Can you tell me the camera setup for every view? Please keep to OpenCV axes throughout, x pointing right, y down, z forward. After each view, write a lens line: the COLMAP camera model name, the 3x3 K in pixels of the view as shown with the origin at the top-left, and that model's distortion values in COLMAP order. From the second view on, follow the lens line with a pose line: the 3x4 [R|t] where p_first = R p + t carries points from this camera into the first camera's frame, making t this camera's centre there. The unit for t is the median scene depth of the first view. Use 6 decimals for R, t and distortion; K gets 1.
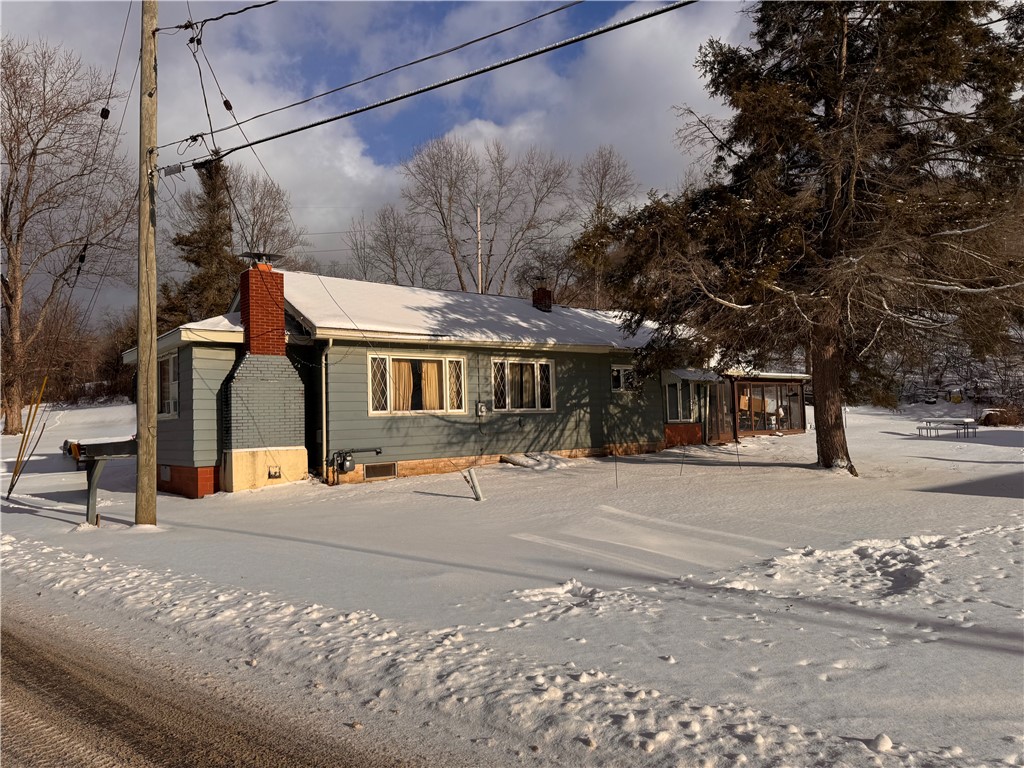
lens RADIAL K [[709.5, 0, 511.1], [0, 709.5, 361.7], [0, 0, 1]] dist [0.000793, 0.000190]
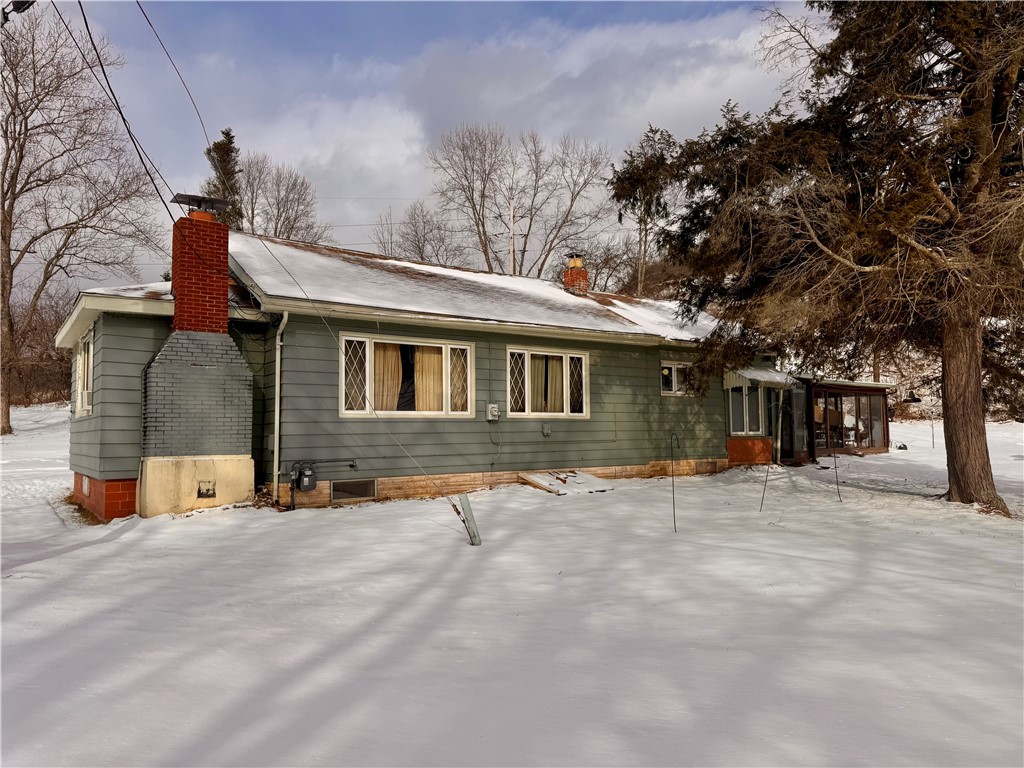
lens RADIAL K [[709.5, 0, 511.1], [0, 709.5, 361.7], [0, 0, 1]] dist [0.000793, 0.000190]
pose [[0.998483, 0.017726, -0.052132, 0.018447], [-0.018472, 0.999733, -0.013848, 0.023162], [0.051873, 0.014790, 0.998544, 0.237852]]
